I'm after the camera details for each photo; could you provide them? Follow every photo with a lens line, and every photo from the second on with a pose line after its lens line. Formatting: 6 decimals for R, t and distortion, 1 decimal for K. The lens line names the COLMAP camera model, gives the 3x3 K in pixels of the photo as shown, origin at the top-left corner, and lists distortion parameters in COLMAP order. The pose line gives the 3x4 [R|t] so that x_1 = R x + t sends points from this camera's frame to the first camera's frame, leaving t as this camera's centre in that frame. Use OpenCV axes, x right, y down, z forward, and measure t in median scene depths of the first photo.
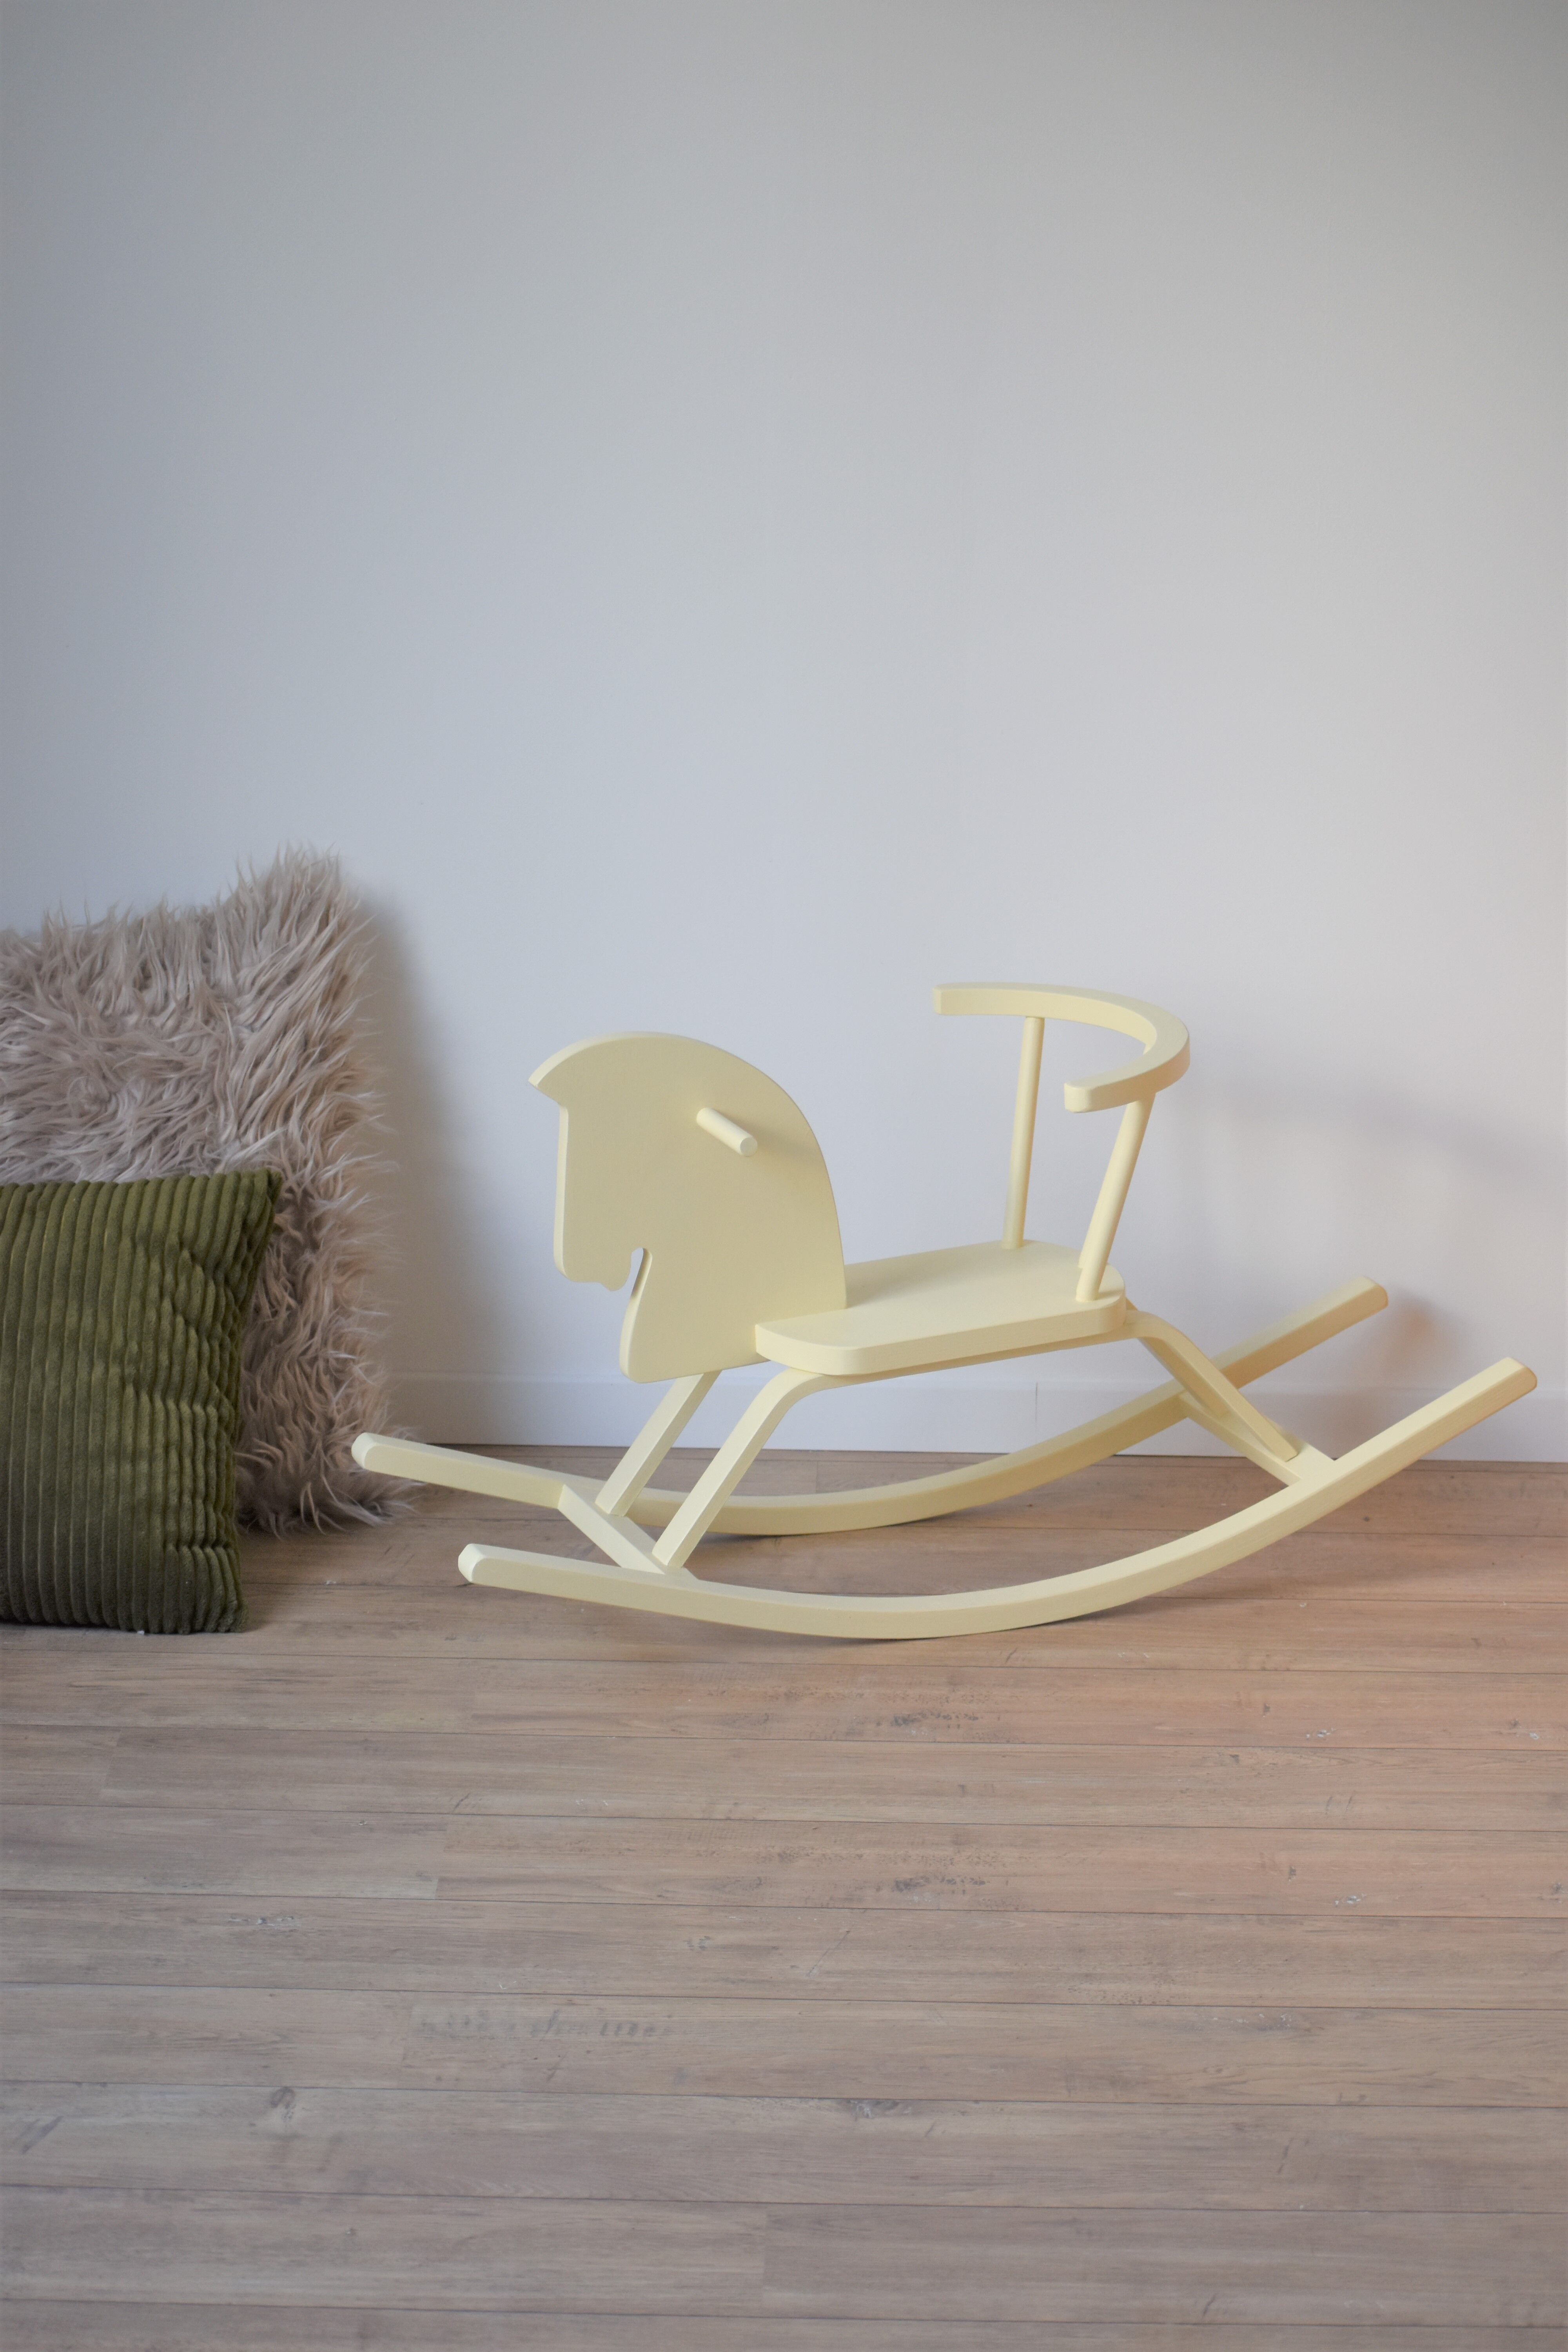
lens RADIAL K [[7193.1, 0, 786.2], [0, 7193.1, 1175.2], [0, 0, 1]] dist [-0.242352, 0.000000]
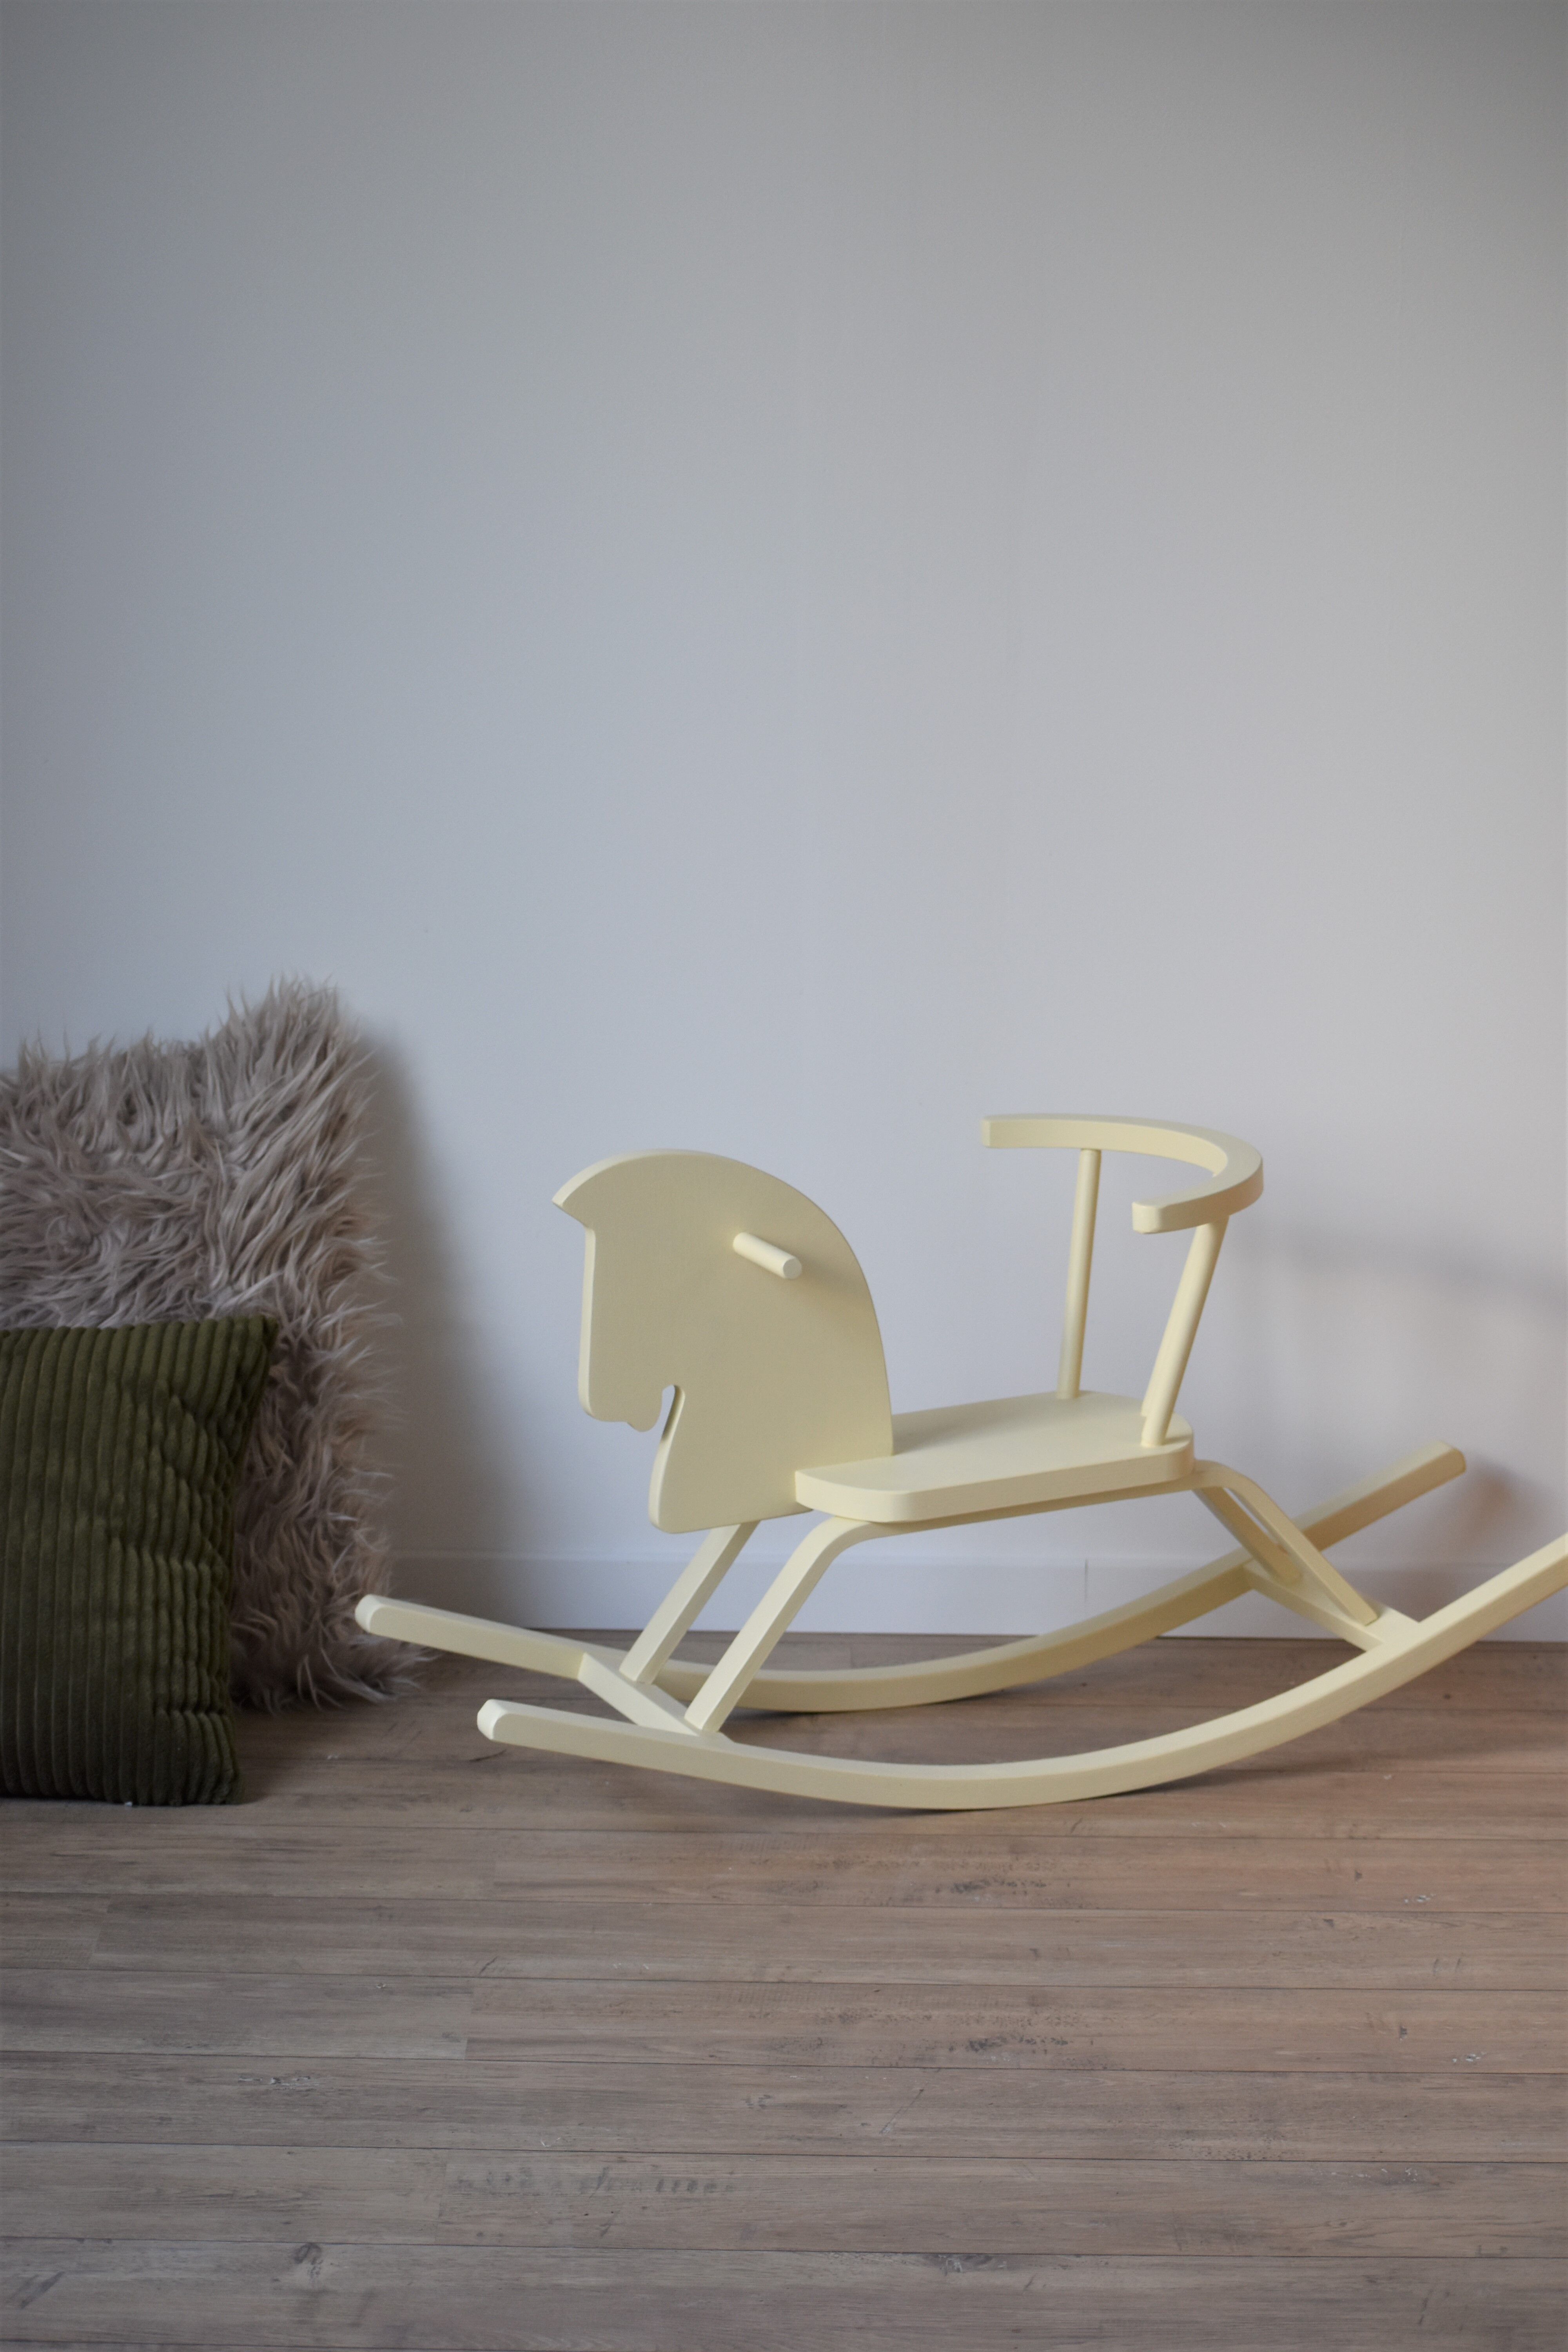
lens RADIAL K [[7193.1, 0, 781.6], [0, 7193.1, 1176.0], [0, 0, 1]] dist [-0.242352, 0.000000]
pose [[0.999880, -0.000945, 0.015478, -0.020535], [0.001968, 0.997804, -0.066205, 0.044561], [-0.015382, 0.066228, 0.997686, 0.078189]]
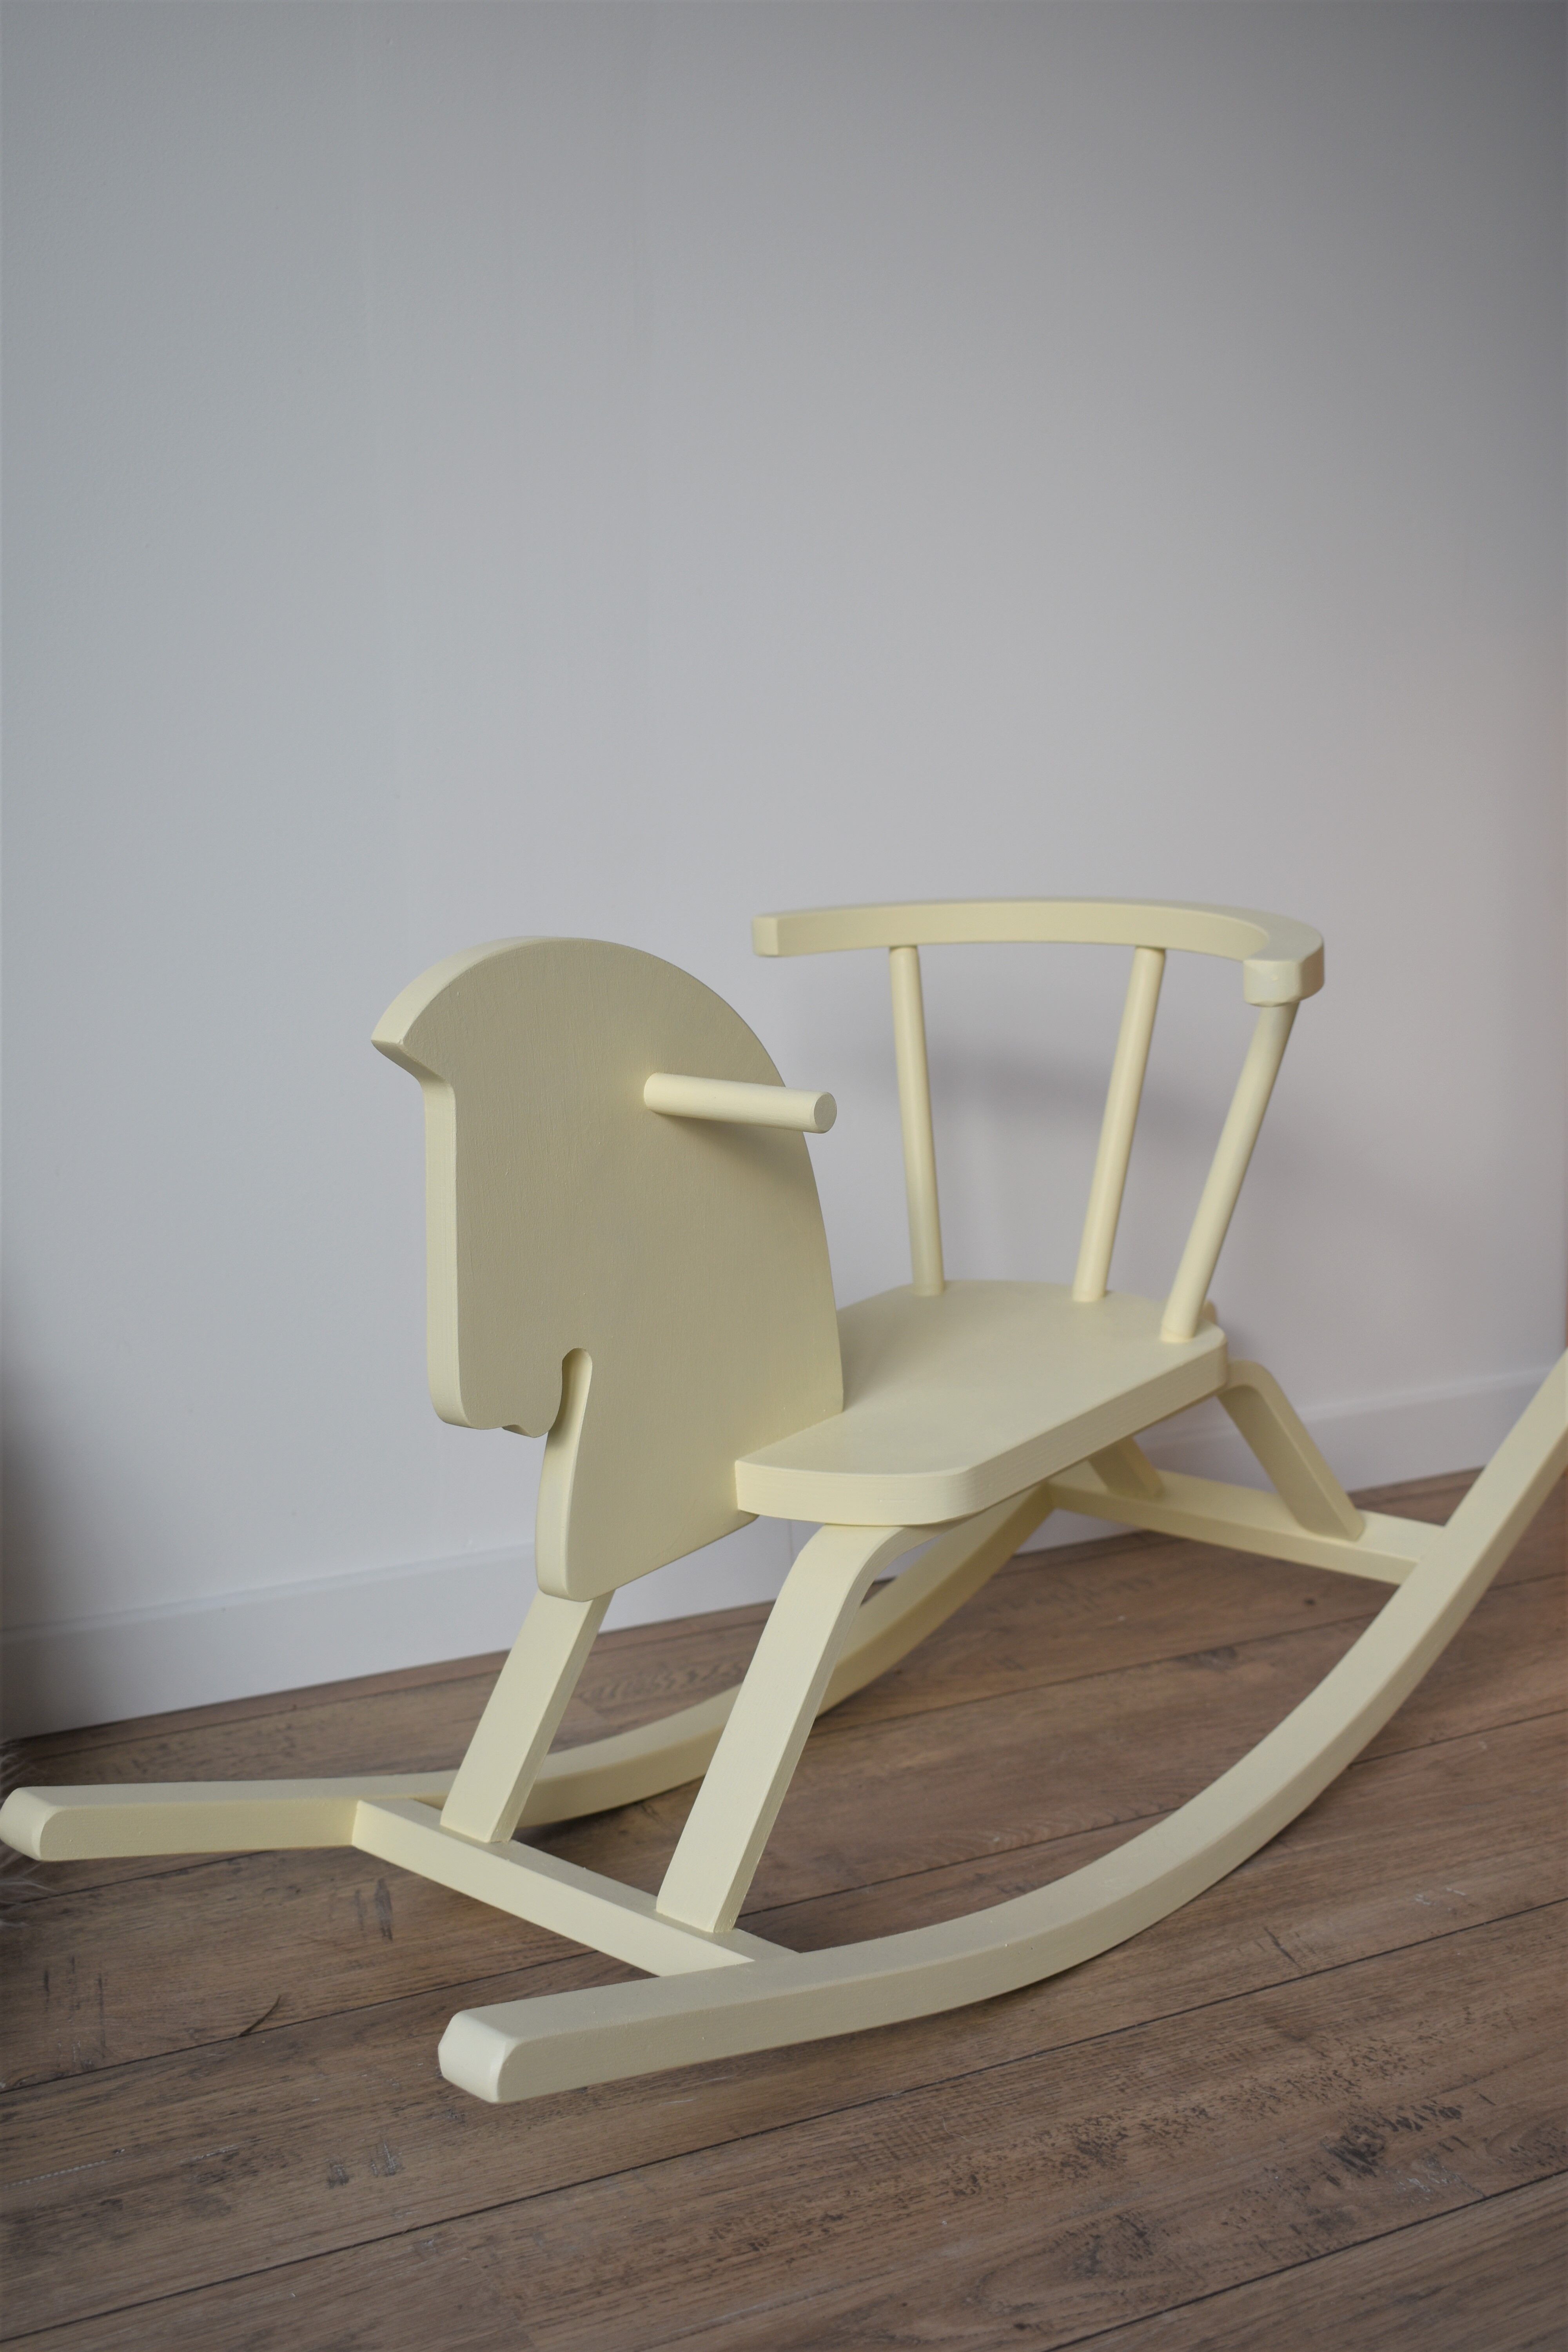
lens RADIAL K [[2763.9, 0, 784.0], [0, 2763.9, 1175.4], [0, 0, 1]] dist [-0.062254, 0.000000]
pose [[0.891527, -0.115246, 0.438062, -0.094311], [0.148255, 0.988066, -0.041780, 0.008287], [-0.428020, 0.102192, 0.897973, 0.809991]]
